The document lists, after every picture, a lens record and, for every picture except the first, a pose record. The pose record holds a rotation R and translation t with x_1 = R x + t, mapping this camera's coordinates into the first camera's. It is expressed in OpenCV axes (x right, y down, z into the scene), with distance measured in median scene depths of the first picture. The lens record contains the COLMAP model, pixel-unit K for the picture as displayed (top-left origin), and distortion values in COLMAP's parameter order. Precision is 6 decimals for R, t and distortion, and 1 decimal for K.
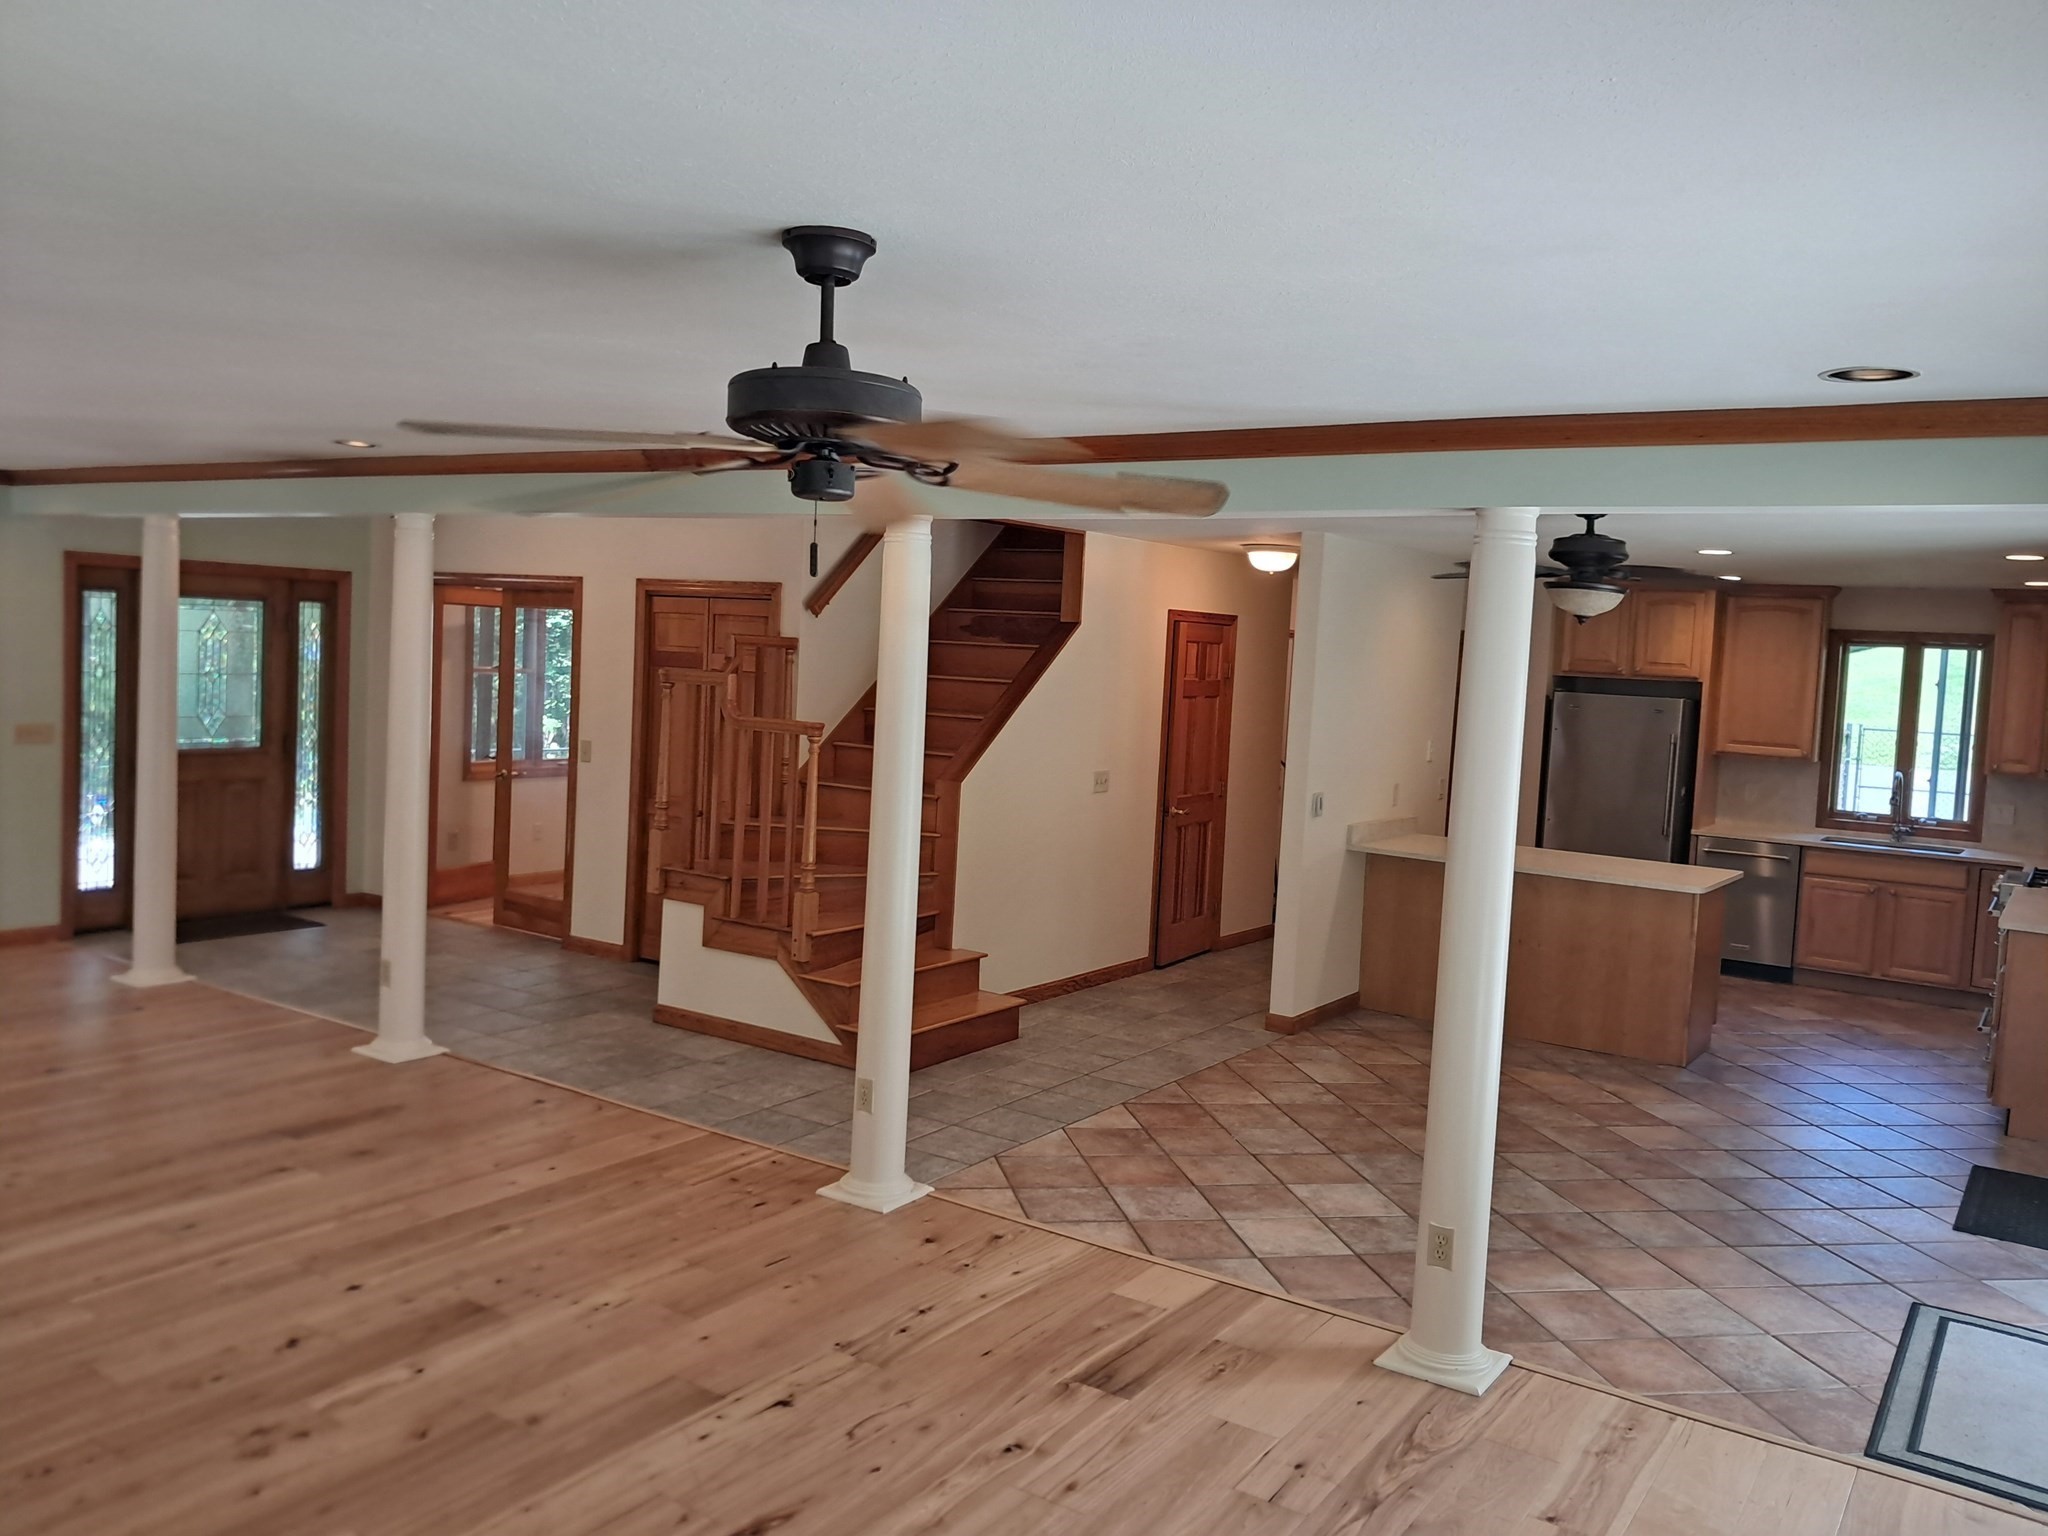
lens RADIAL K [[1611.3, 0, 1003.1], [0, 1611.3, 744.8], [0, 0, 1]] dist [0.031010, -0.048432]
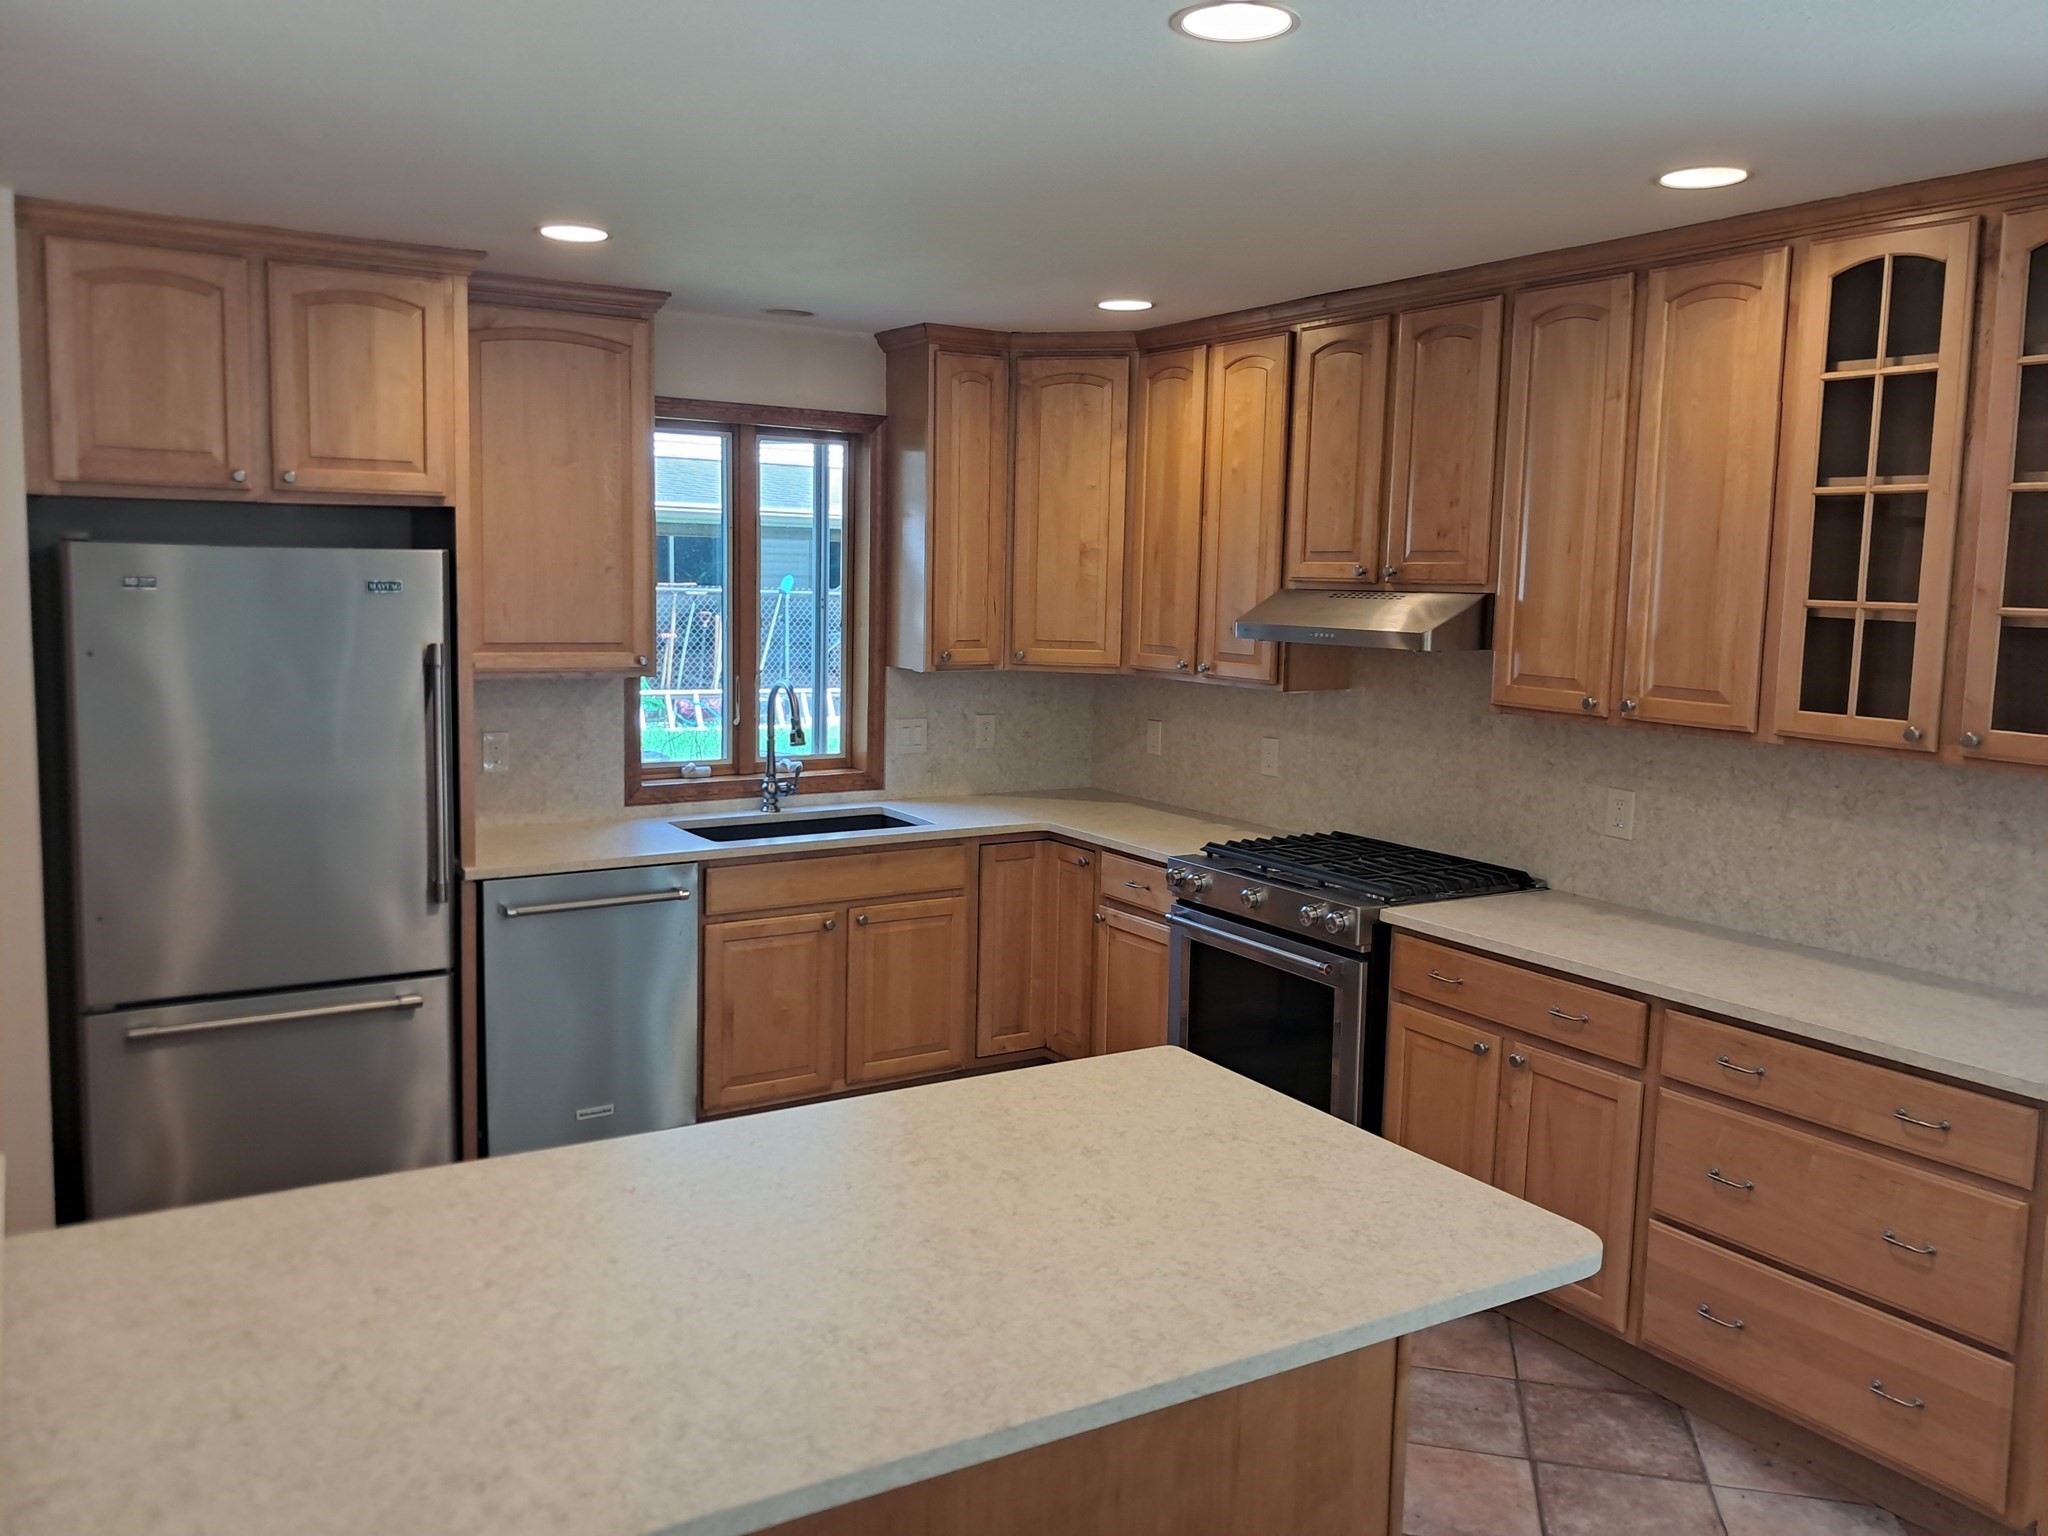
lens RADIAL K [[1611.3, 0, 1011.7], [0, 1611.3, 747.2], [0, 0, 1]] dist [0.031010, -0.048432]
pose [[0.402322, -0.142650, 0.904316, 0.186057], [0.055095, 0.989768, 0.131619, -0.039751], [-0.913839, -0.003130, 0.406065, 1.143453]]
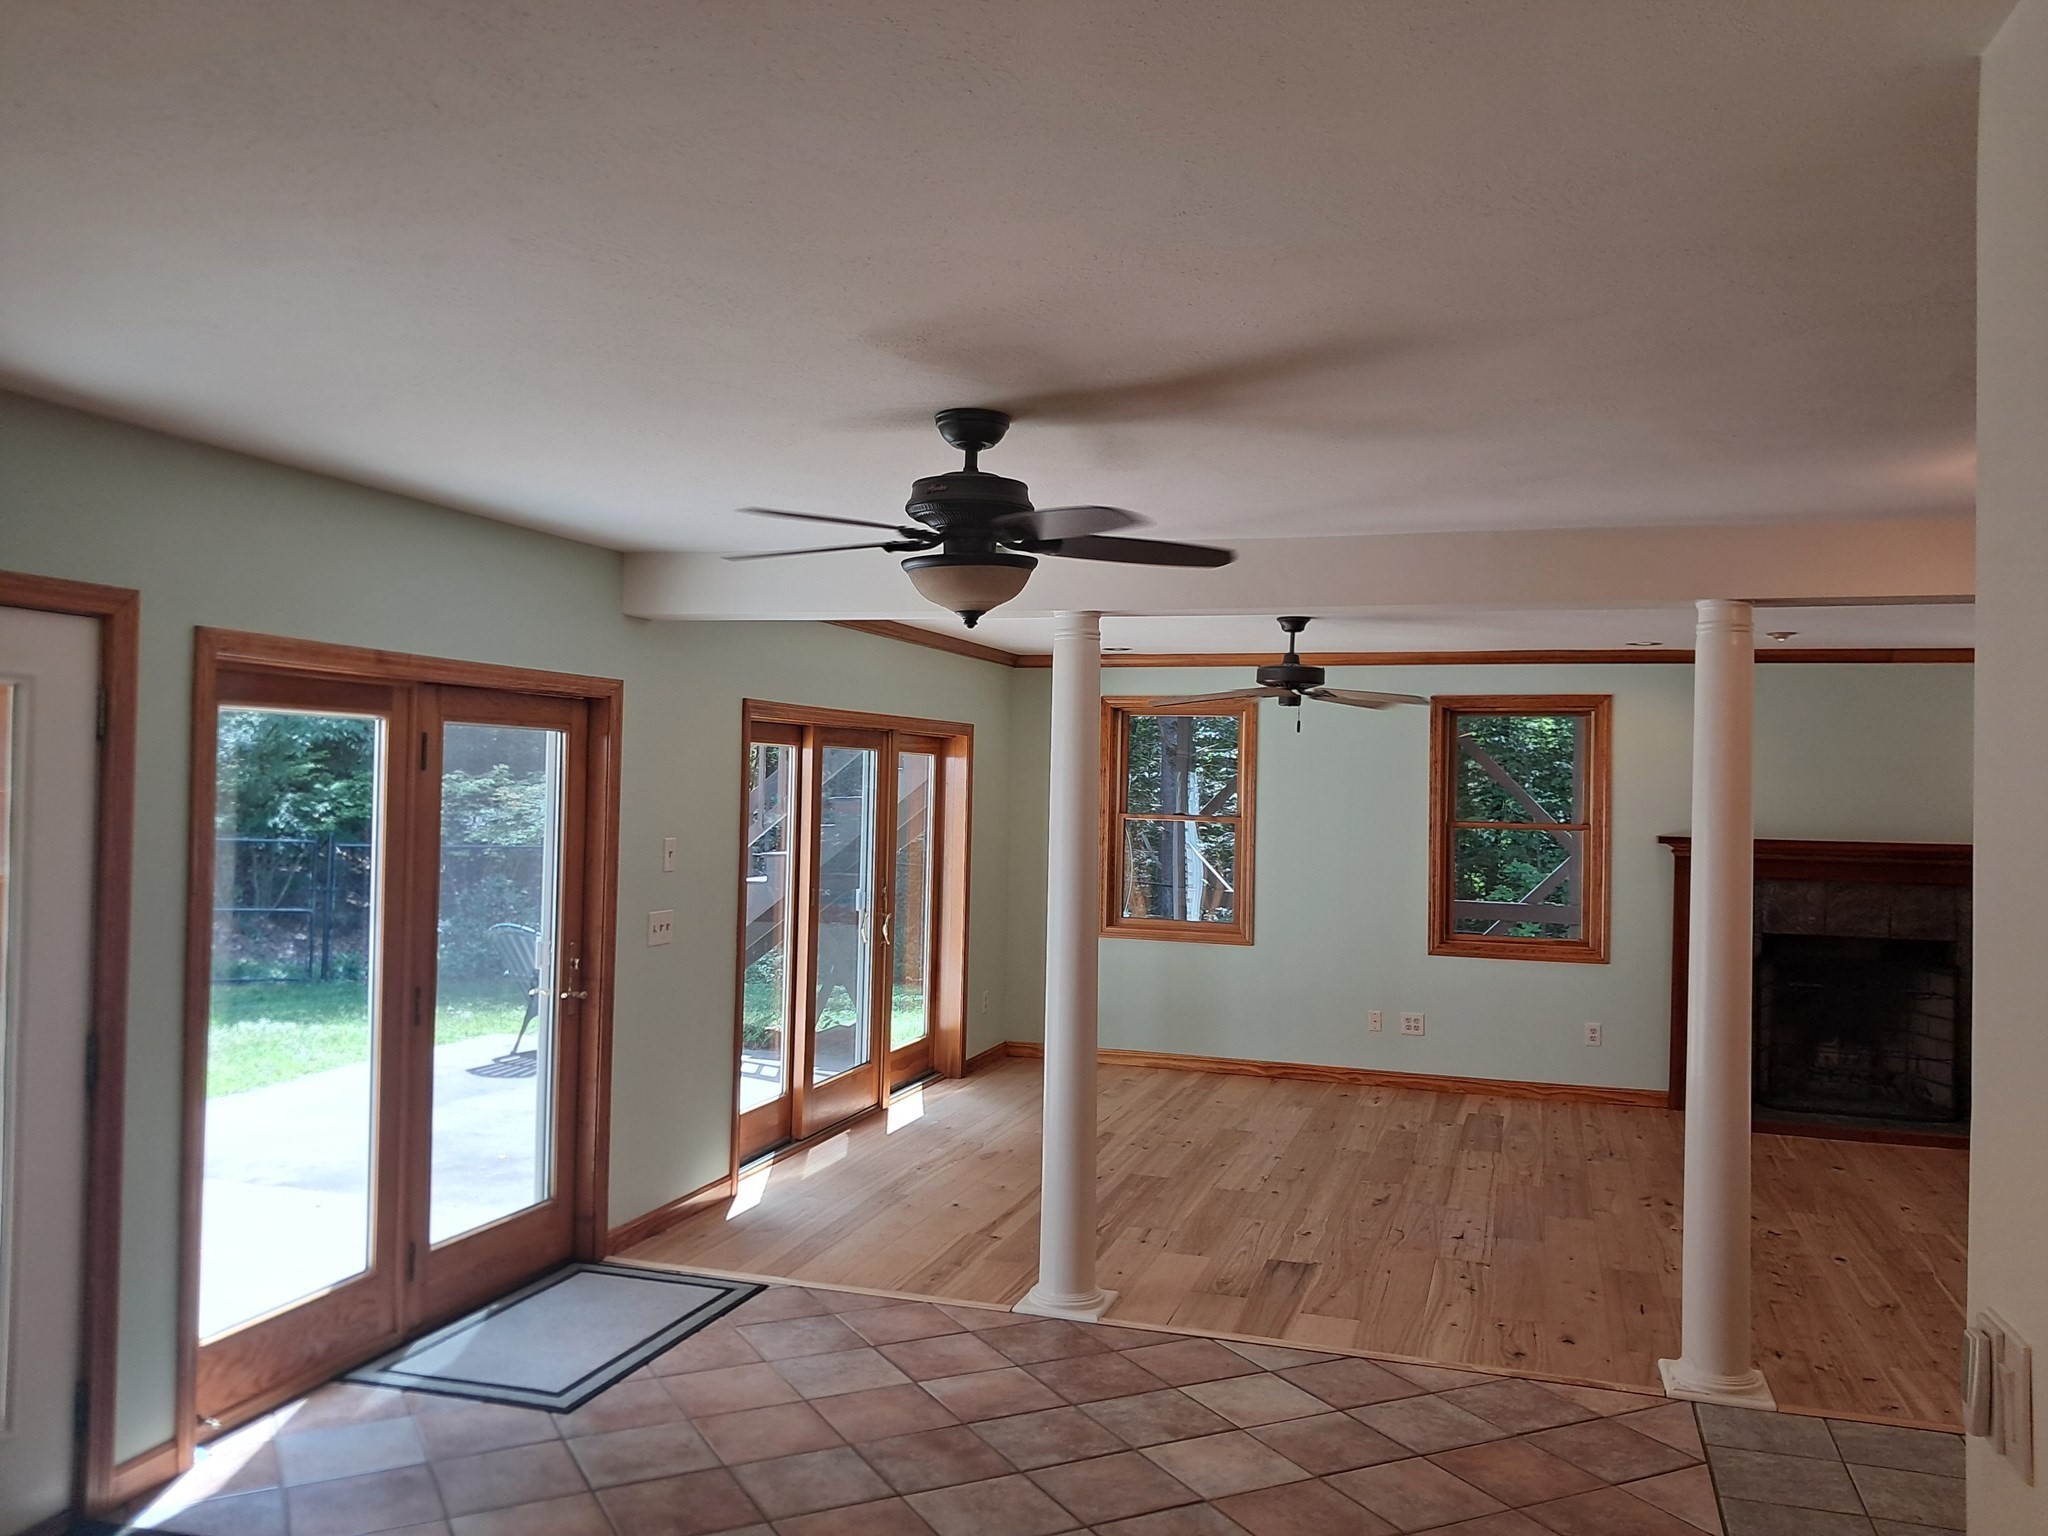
lens RADIAL K [[1611.3, 0, 1017.6], [0, 1611.3, 756.4], [0, 0, 1]] dist [0.031010, -0.048432]
pose [[-0.955616, -0.073478, -0.285304, 0.463724], [-0.085412, 0.995906, 0.029599, -0.041841], [0.281961, 0.052654, -0.957980, 1.445688]]
